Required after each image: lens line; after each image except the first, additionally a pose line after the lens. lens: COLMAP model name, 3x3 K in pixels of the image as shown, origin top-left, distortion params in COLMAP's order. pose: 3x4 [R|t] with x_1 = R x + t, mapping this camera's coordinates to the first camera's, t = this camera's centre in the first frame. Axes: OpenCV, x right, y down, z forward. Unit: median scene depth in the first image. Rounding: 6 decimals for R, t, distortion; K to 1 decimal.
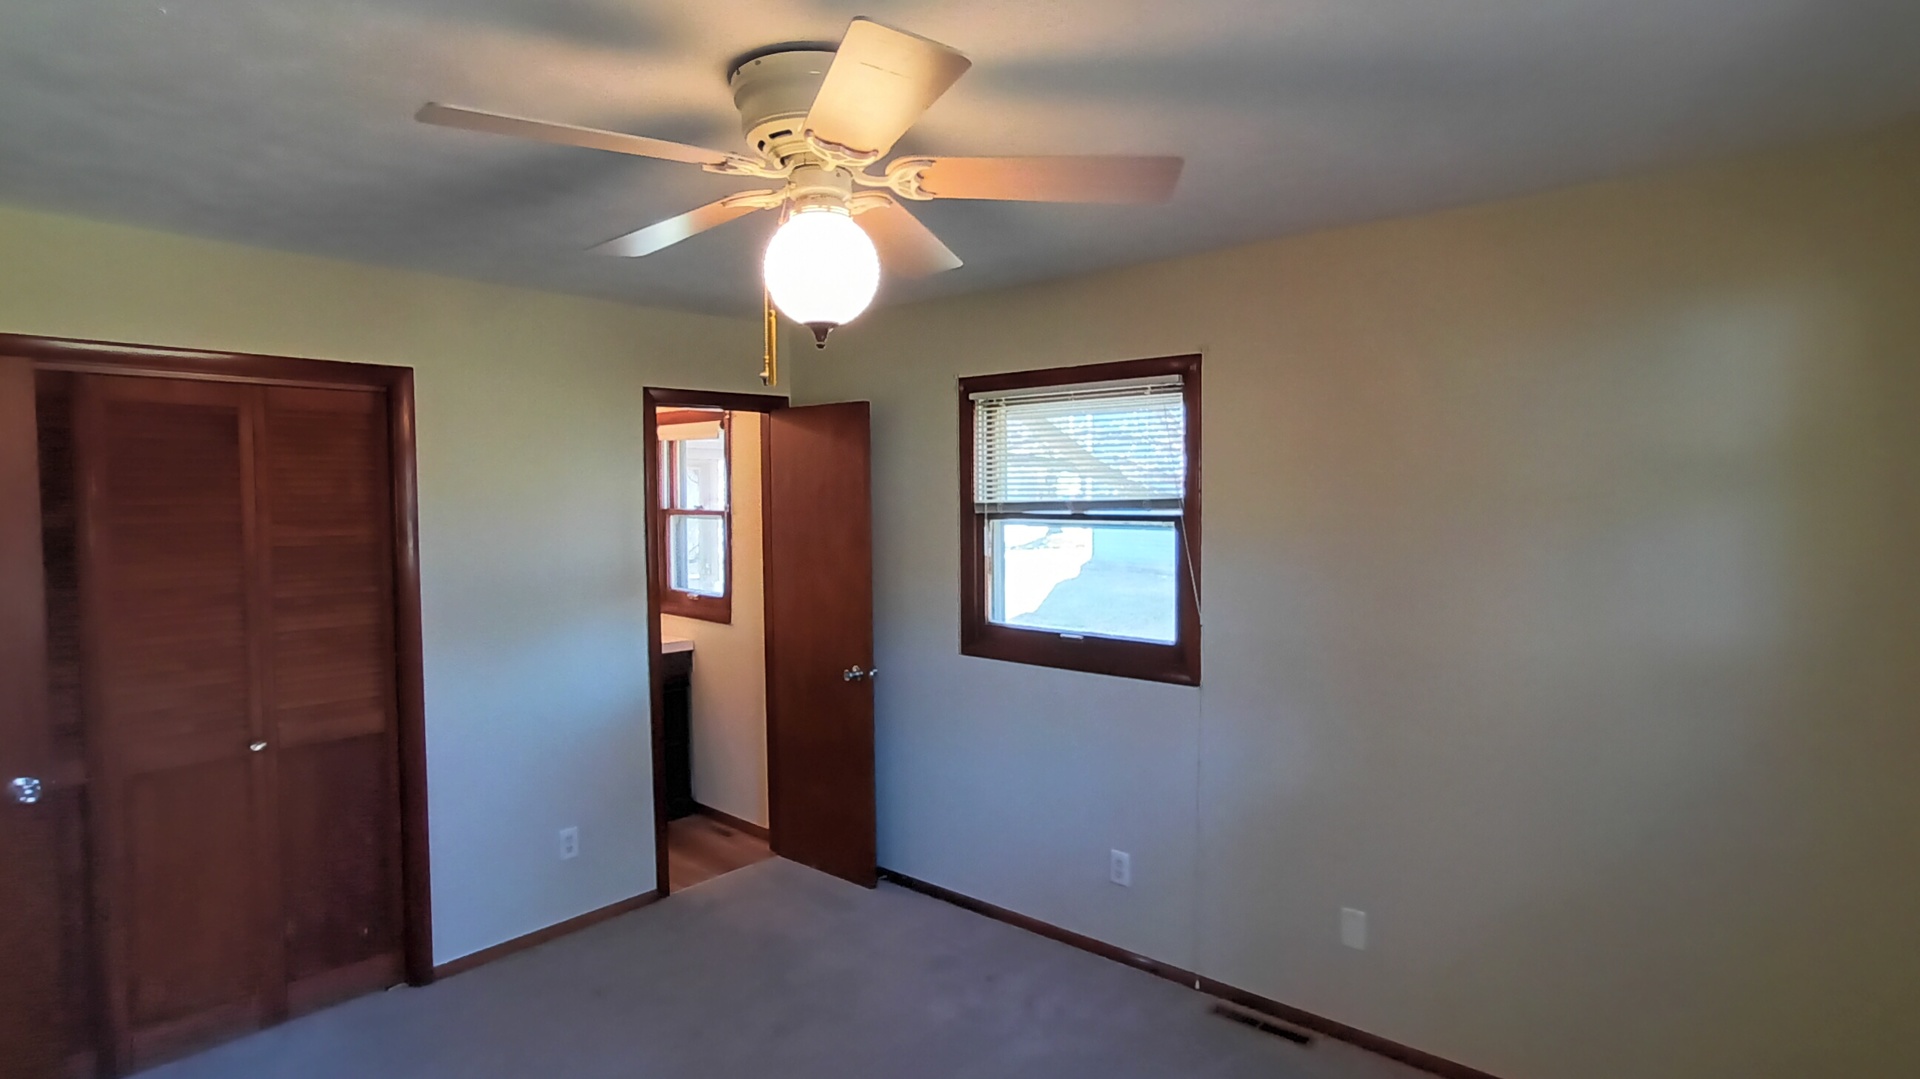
lens RADIAL K [[981.3, 0, 959.6], [0, 981.3, 526.7], [0, 0, 1]] dist [-0.059737, 0.047717]
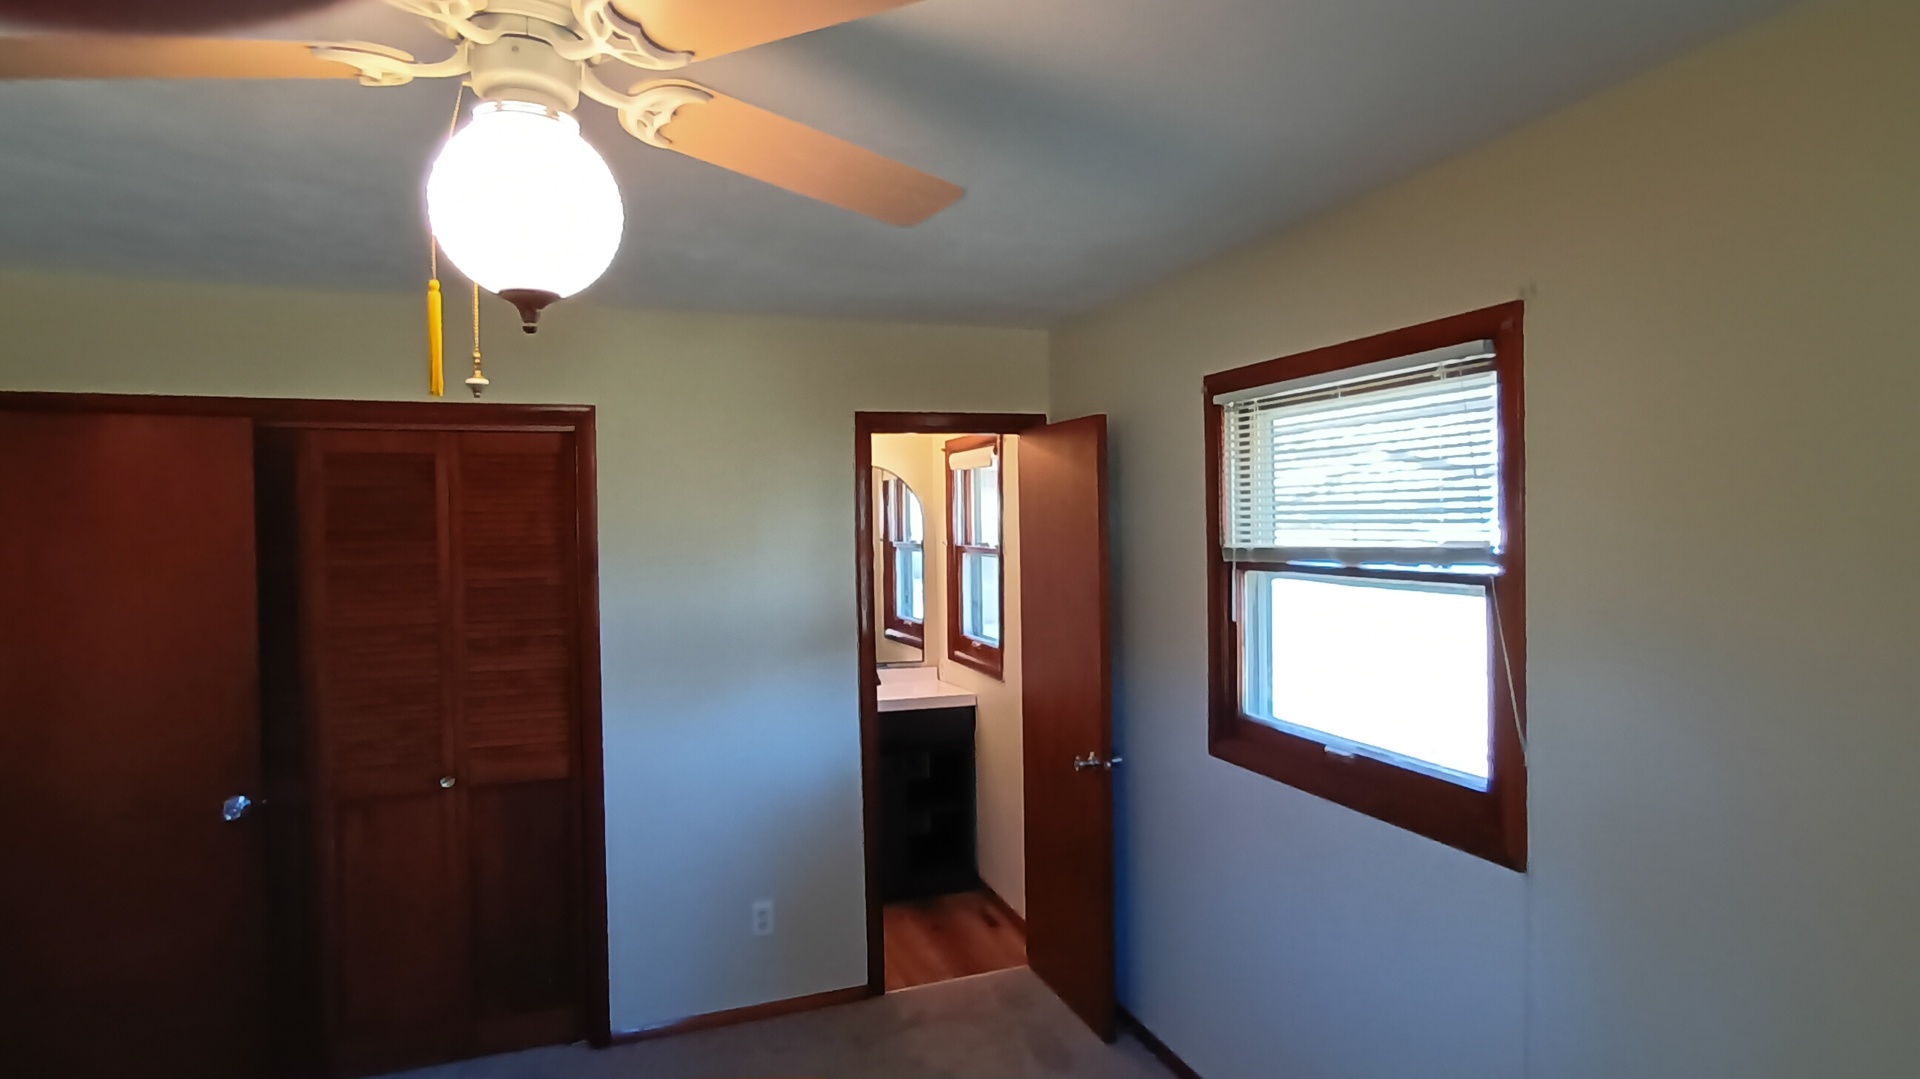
lens RADIAL K [[981.3, 0, 959.6], [0, 981.3, 526.7], [0, 0, 1]] dist [-0.059737, 0.047717]
pose [[0.876374, -0.001267, -0.481630, 0.221468], [-0.010247, 0.999721, -0.021276, -0.025568], [0.481523, 0.023581, 0.876116, 0.322957]]
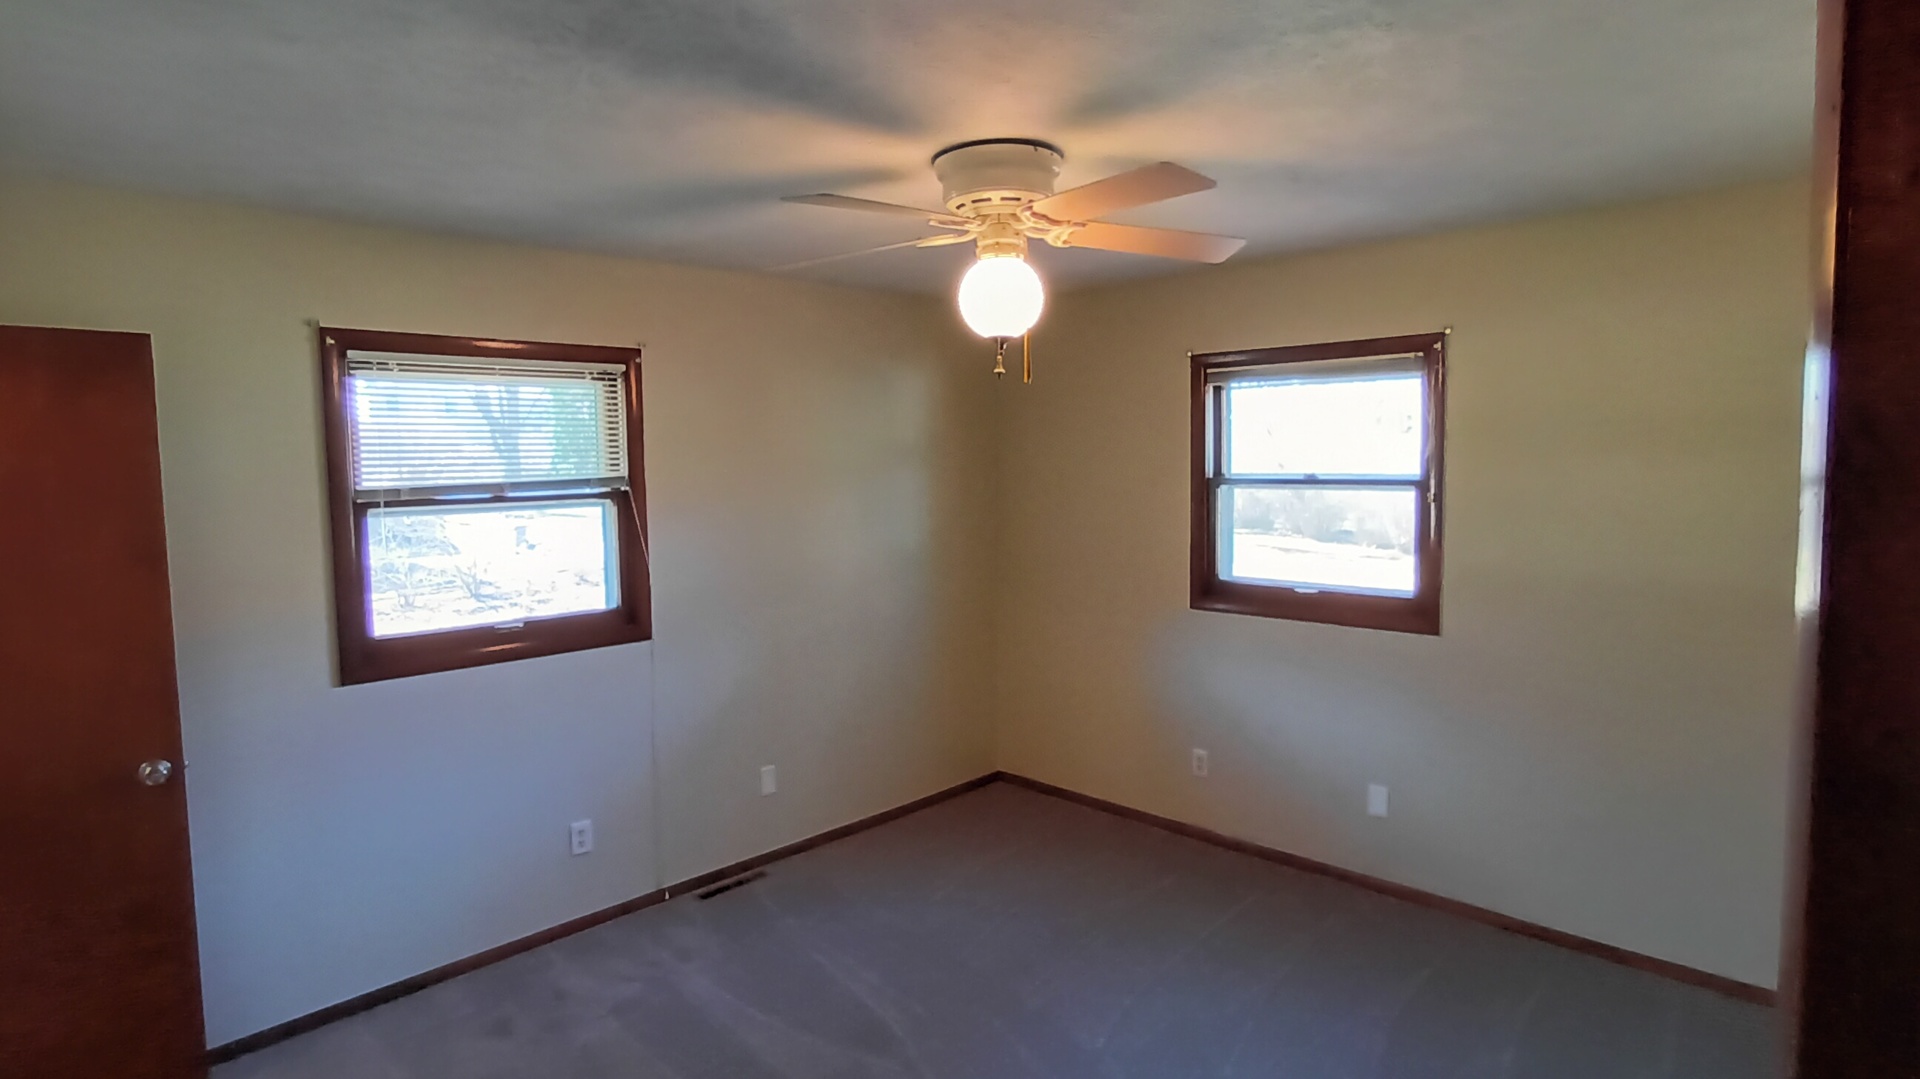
lens RADIAL K [[981.3, 0, 959.6], [0, 981.3, 526.7], [0, 0, 1]] dist [-0.059737, 0.047717]
pose [[0.081532, -0.060922, 0.994807, -0.834471], [0.055317, 0.996868, 0.056514, -0.013064], [-0.995134, 0.050422, 0.084647, 0.519615]]
